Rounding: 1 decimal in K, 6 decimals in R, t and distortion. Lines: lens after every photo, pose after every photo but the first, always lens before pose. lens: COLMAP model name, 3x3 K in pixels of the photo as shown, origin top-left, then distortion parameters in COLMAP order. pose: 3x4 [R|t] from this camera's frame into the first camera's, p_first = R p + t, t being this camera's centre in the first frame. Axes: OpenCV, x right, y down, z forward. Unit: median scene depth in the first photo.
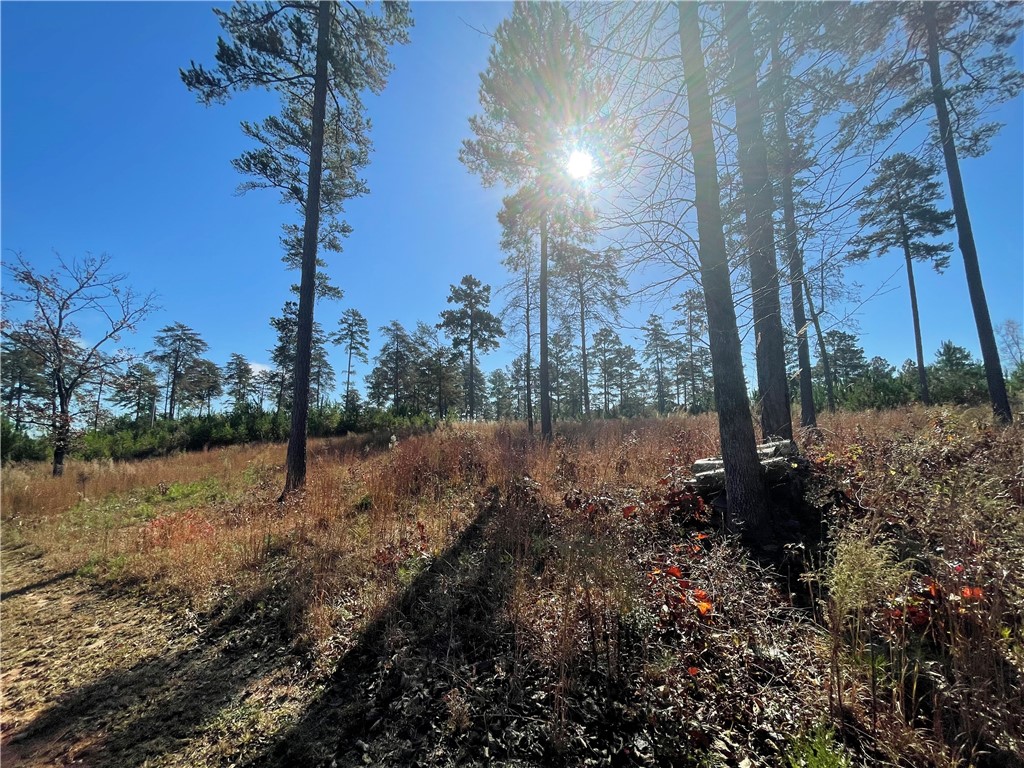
lens RADIAL K [[413.6, 0, 512.0], [0, 413.6, 384.0], [0, 0, 1]] dist [0.000135, -0.000536]
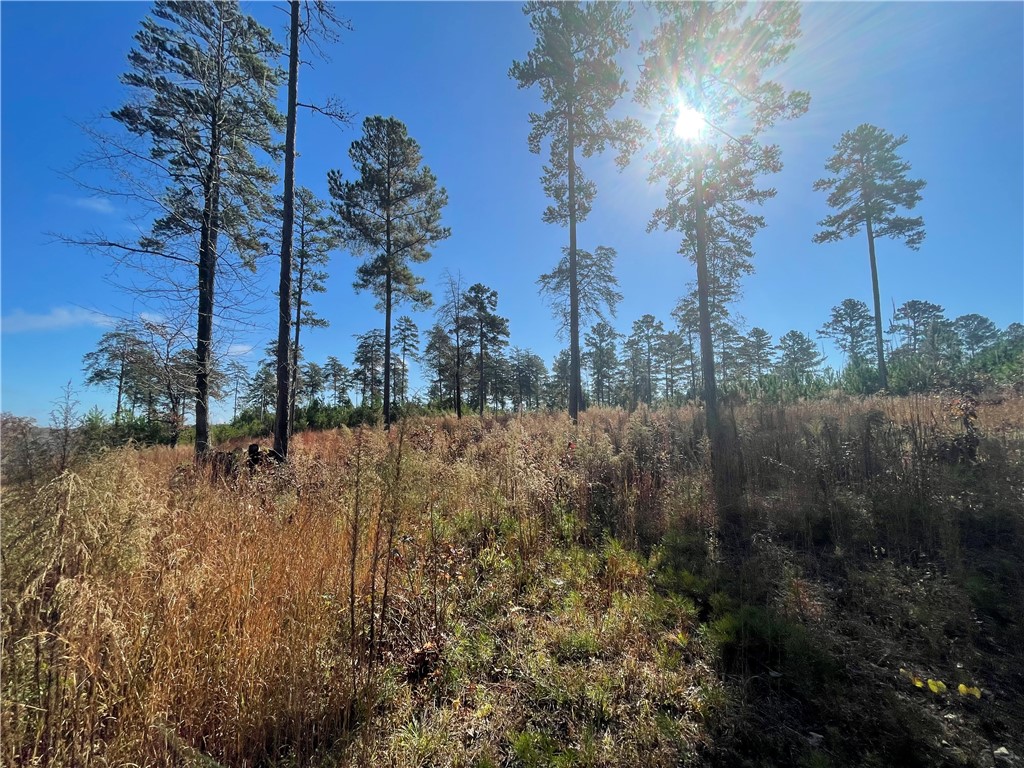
lens RADIAL K [[413.6, 0, 512.0], [0, 413.6, 384.0], [0, 0, 1]] dist [0.000135, -0.000536]
pose [[0.965817, -0.026510, -0.257867, 0.267159], [0.036671, 0.998726, 0.034674, -0.025022], [0.256619, -0.042945, 0.965558, -0.076512]]
